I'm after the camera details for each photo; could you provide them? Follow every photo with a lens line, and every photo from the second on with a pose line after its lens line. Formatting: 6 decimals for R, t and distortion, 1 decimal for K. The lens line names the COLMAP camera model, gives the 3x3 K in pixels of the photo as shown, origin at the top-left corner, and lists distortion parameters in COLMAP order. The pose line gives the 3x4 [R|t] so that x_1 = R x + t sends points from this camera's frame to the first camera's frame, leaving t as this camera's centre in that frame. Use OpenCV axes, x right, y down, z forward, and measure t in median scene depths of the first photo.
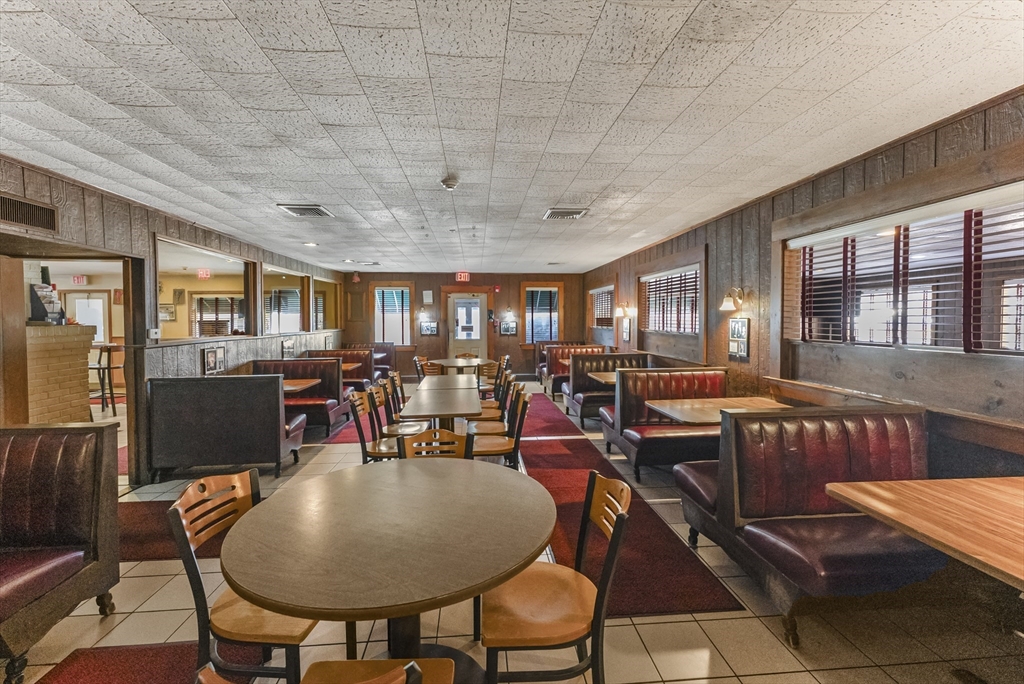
lens RADIAL K [[422.9, 0, 510.5], [0, 422.9, 328.2], [0, 0, 1]] dist [-0.000248, -0.000061]
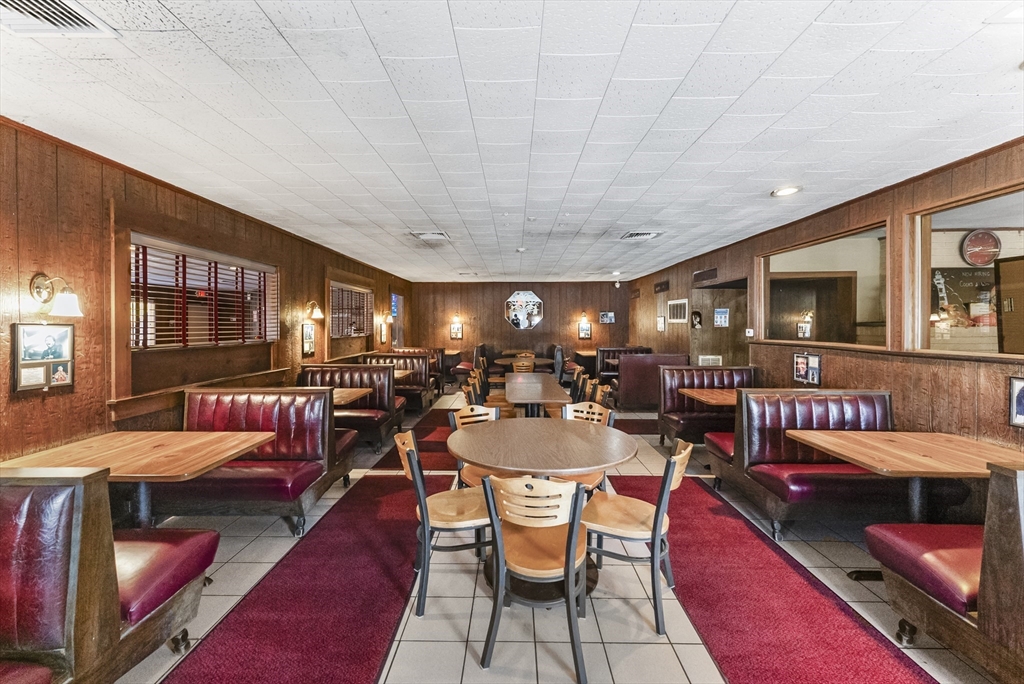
lens RADIAL K [[422.9, 0, 510.5], [0, 422.9, 328.2], [0, 0, 1]] dist [-0.000248, -0.000061]
pose [[-0.995778, 0.006049, 0.091591, -0.180028], [0.008594, 0.999587, 0.027421, -0.034863], [-0.091388, 0.028092, -0.995419, 1.931790]]
